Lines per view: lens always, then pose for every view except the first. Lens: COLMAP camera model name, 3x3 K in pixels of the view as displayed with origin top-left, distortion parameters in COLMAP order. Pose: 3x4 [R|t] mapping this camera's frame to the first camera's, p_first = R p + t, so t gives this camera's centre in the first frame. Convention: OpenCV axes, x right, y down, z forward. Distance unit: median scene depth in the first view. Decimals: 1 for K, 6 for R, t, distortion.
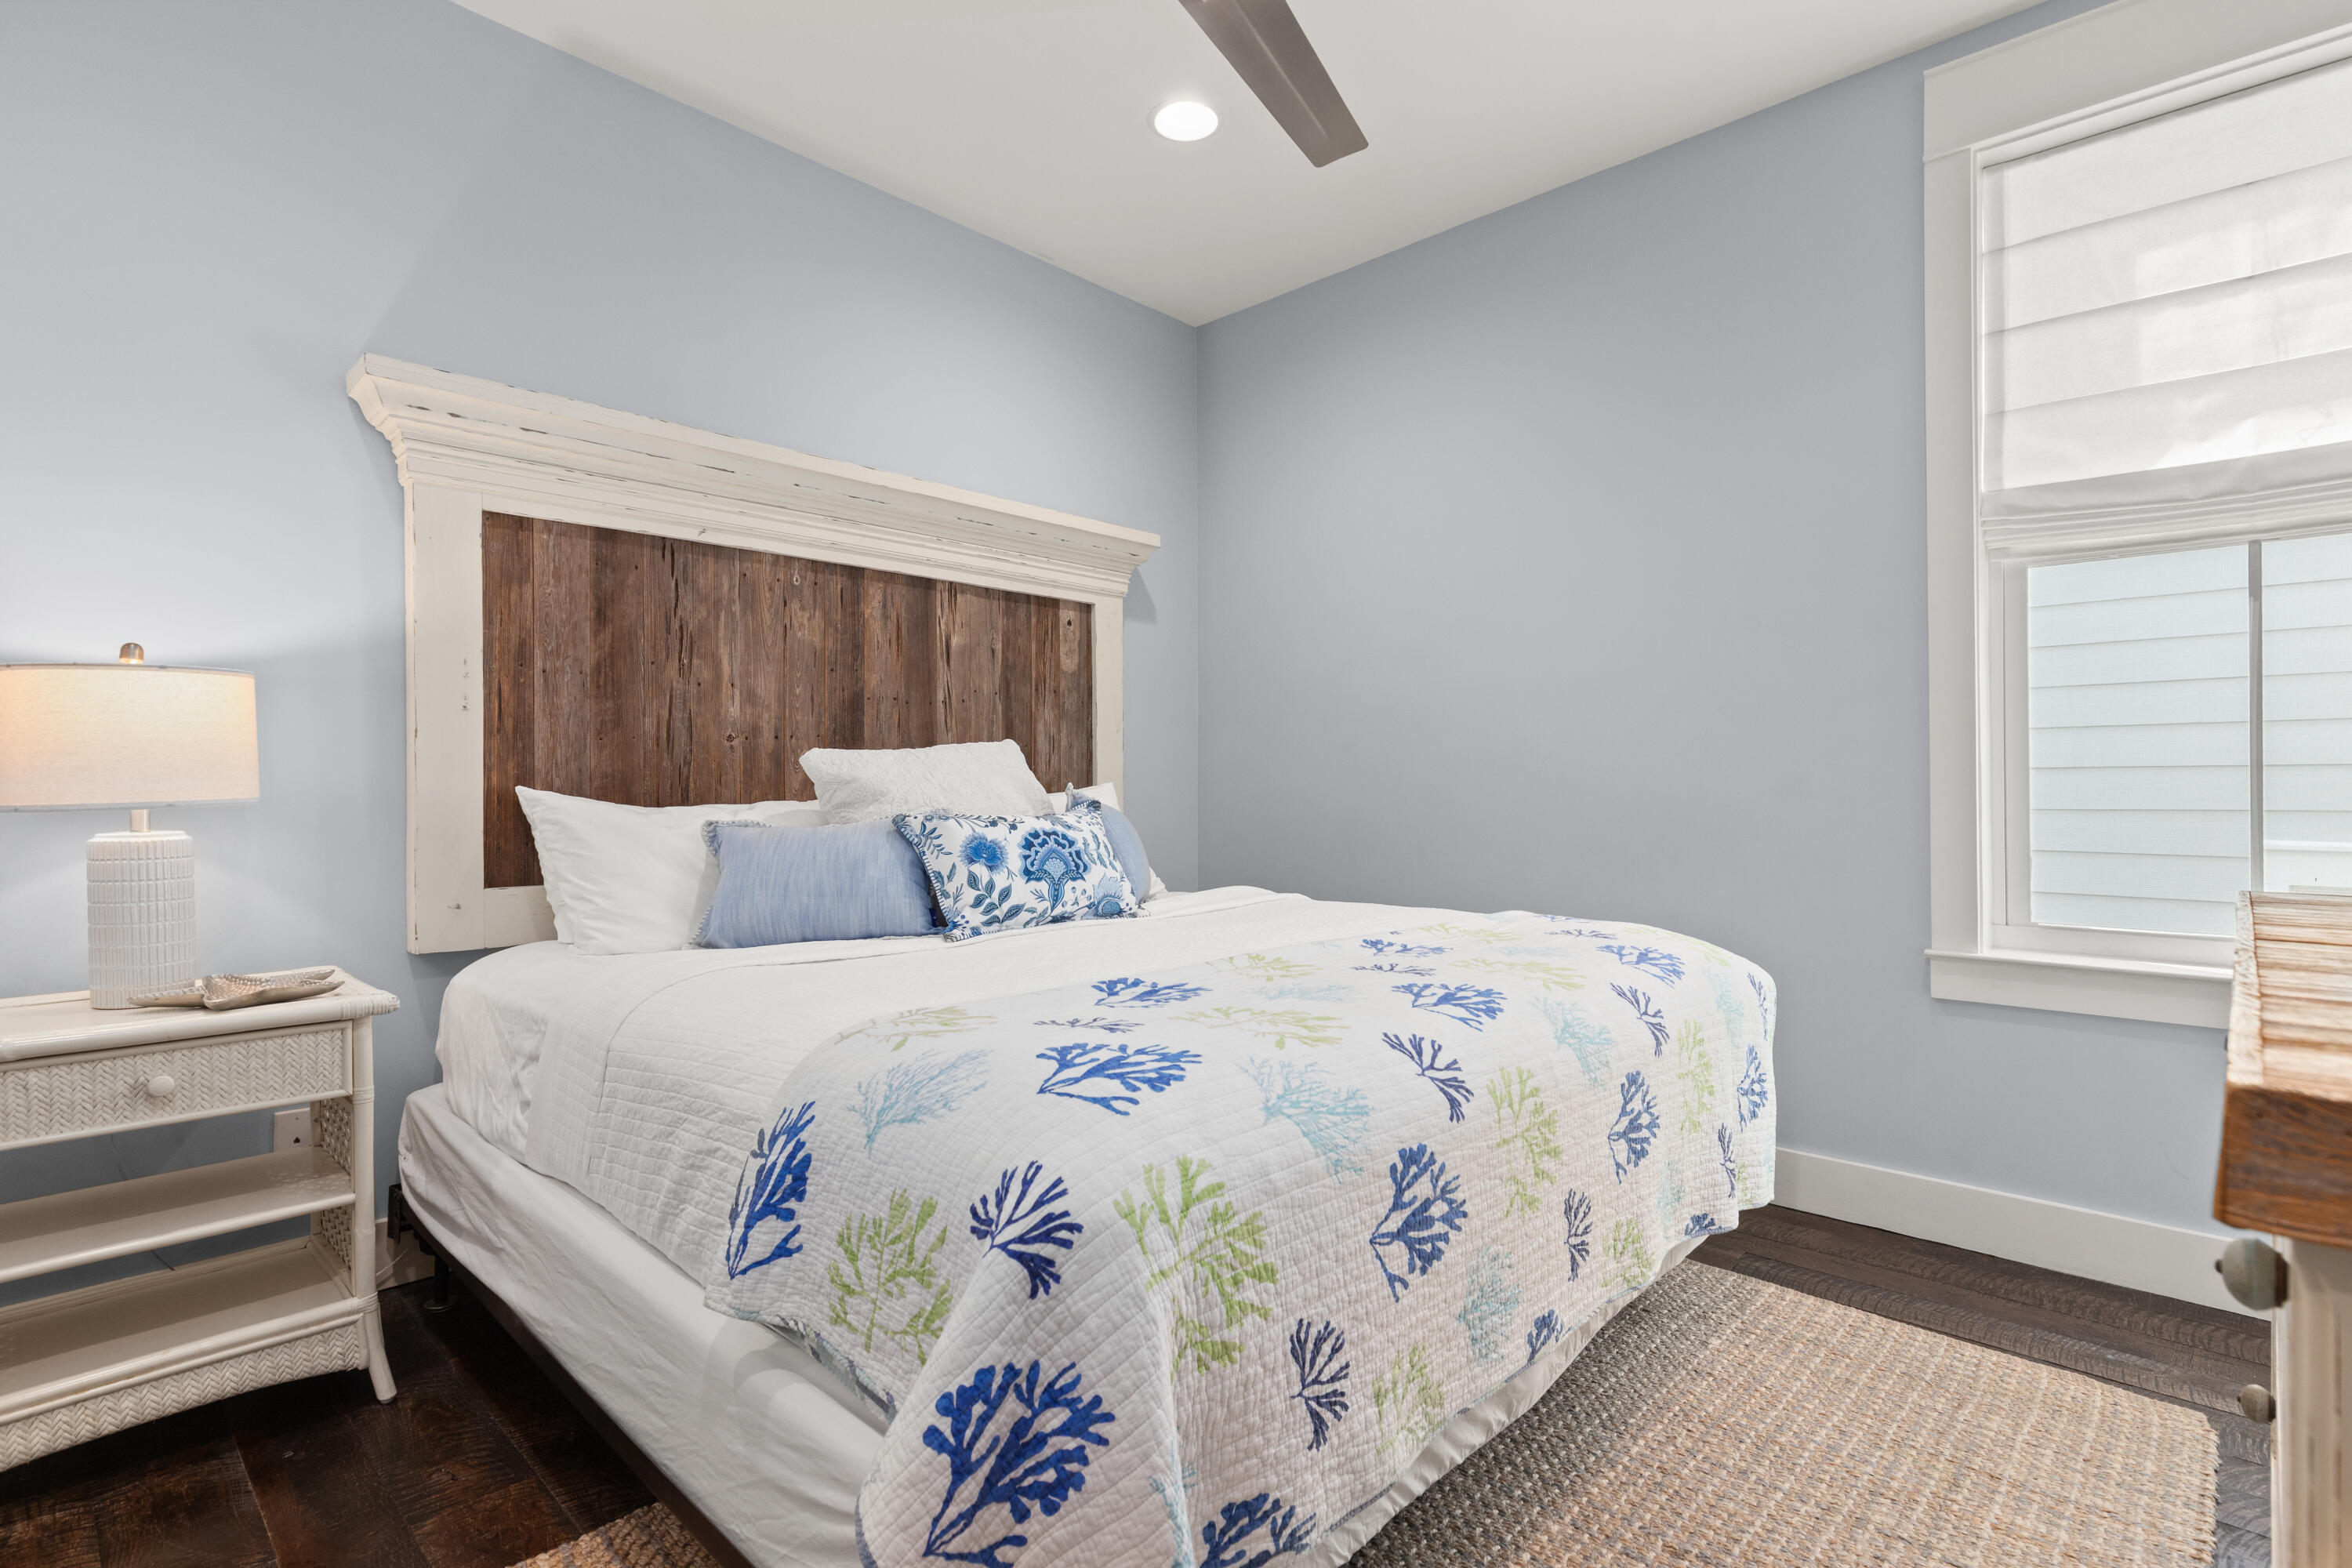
lens RADIAL K [[1121.1, 0, 1163.1], [0, 1121.1, 786.8], [0, 0, 1]] dist [0.000357, 0.000019]
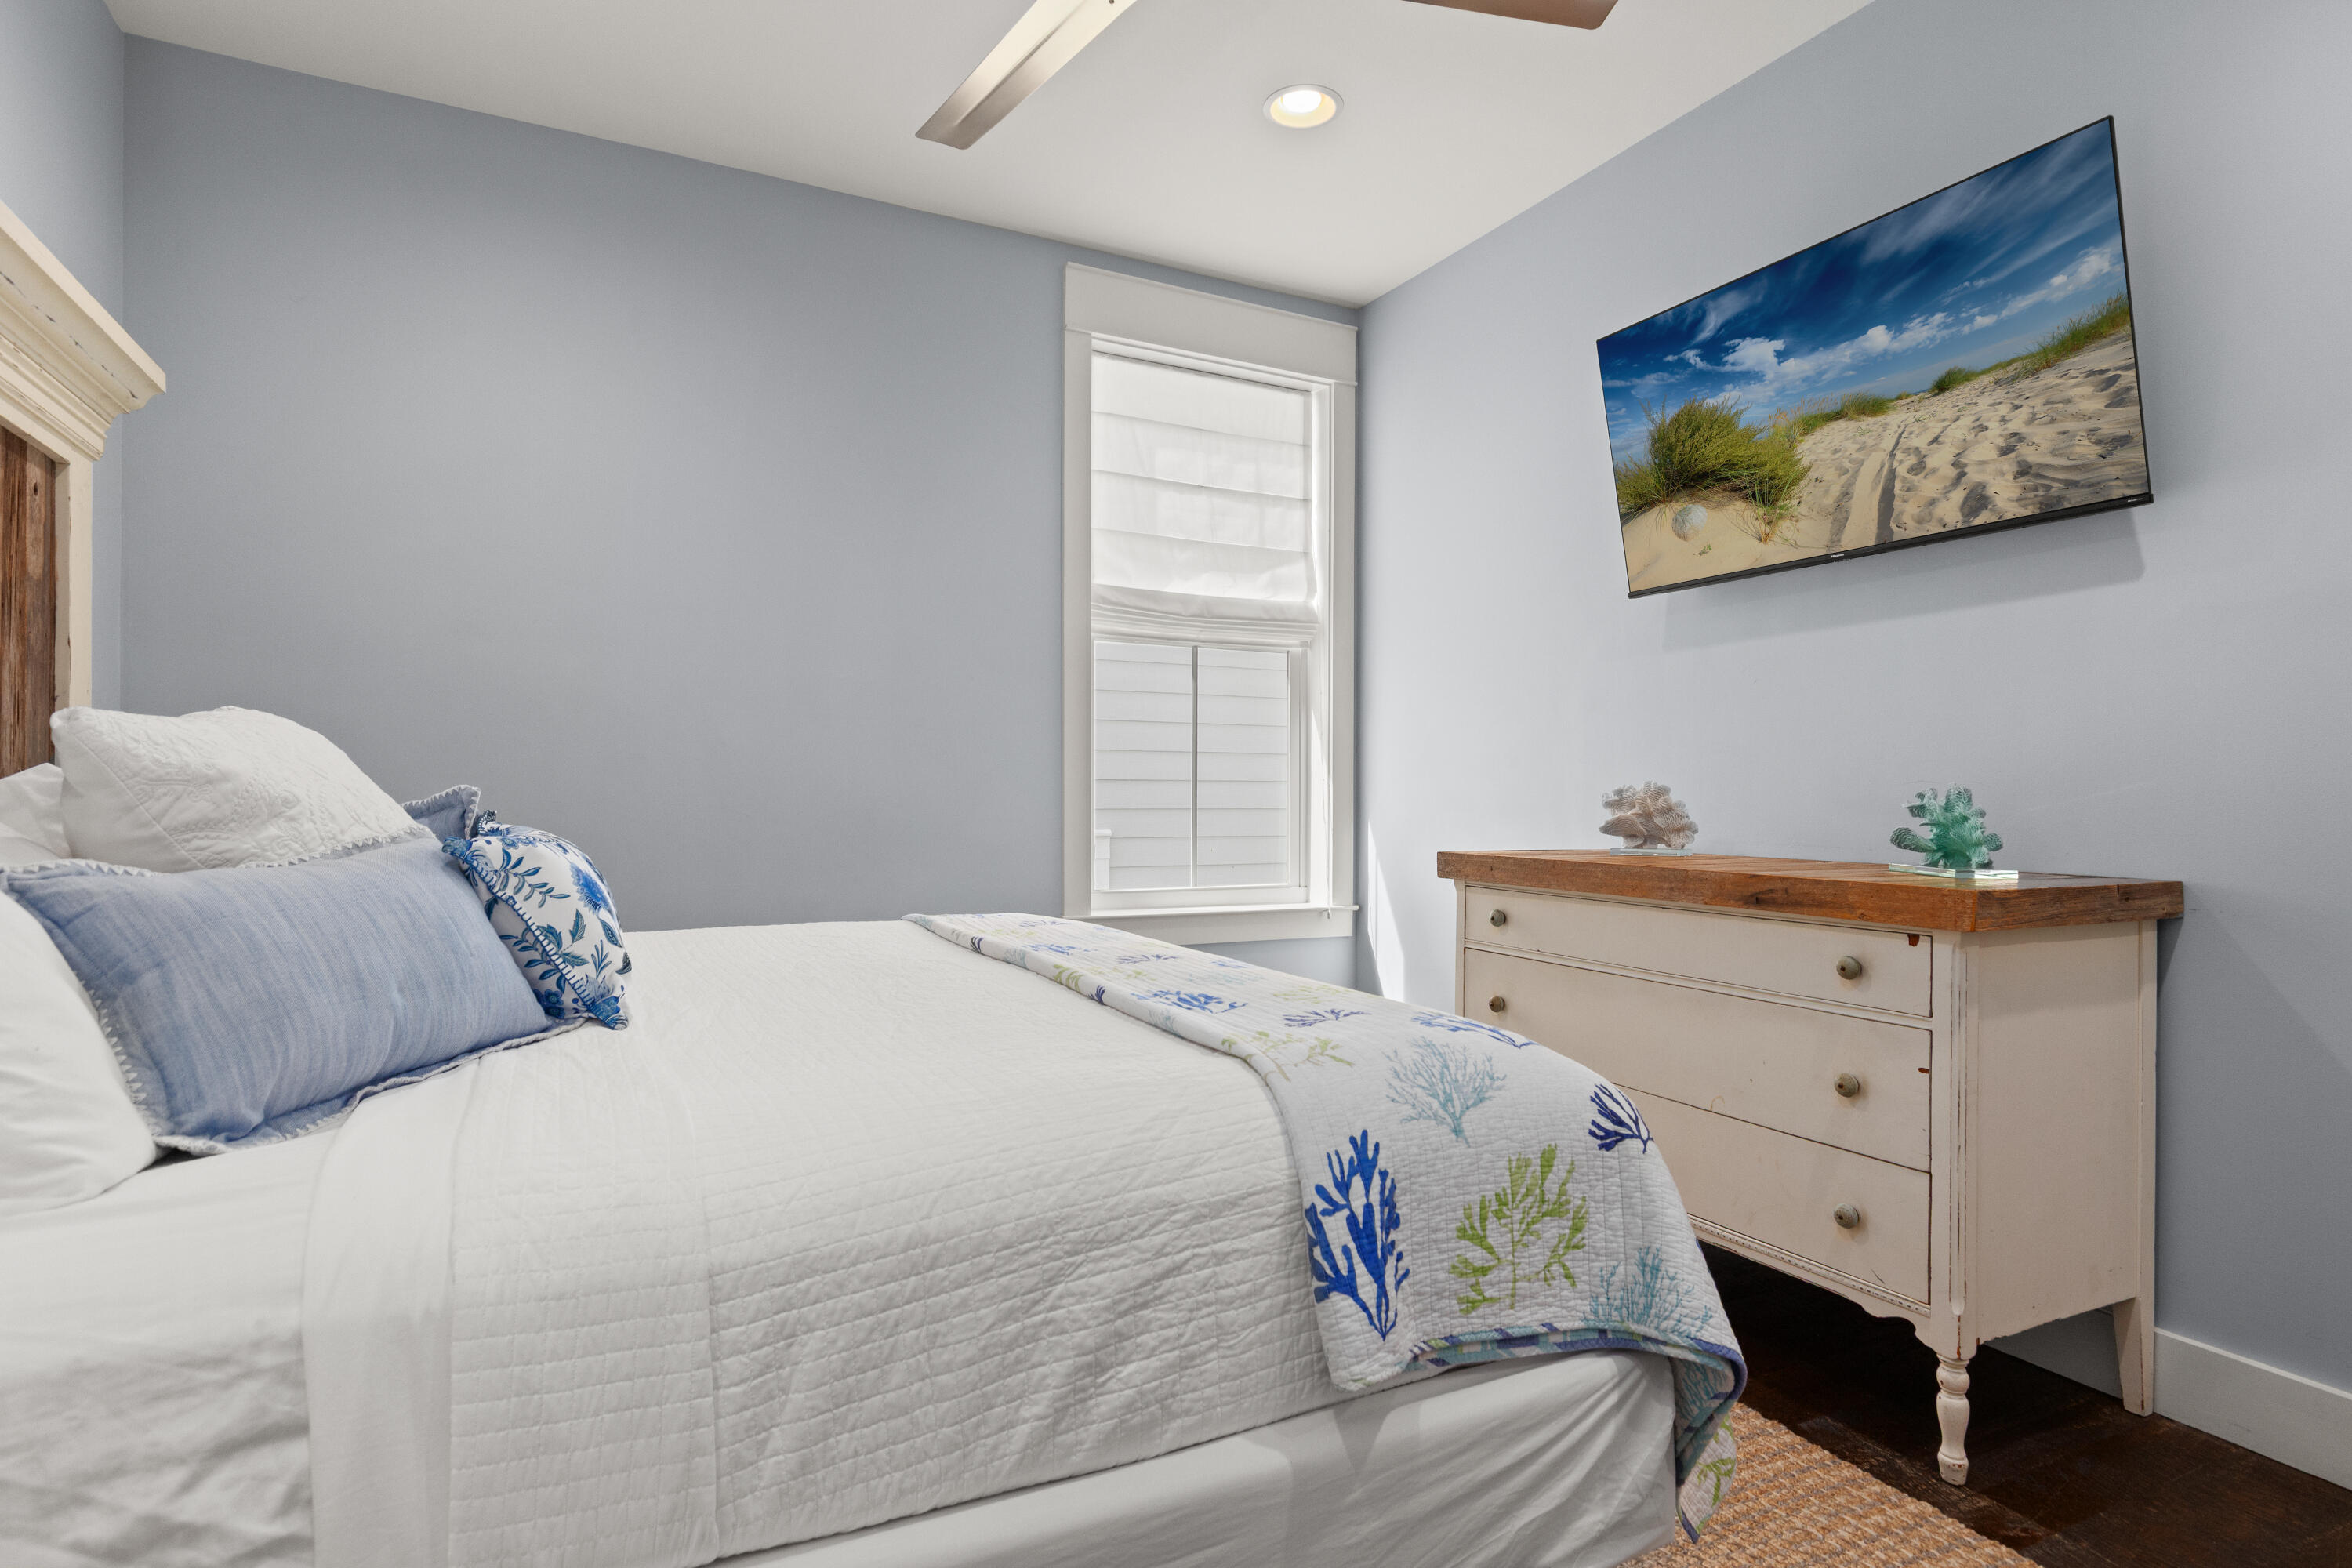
lens RADIAL K [[1220.6, 0, 1168.5], [0, 1220.6, 800.3], [0, 0, 1]] dist [0.002560, -0.000160]
pose [[0.340438, -0.000582, 0.940267, -0.731036], [-0.007937, 0.999962, 0.003493, -0.000562], [-0.940233, -0.008652, 0.340421, 0.440110]]
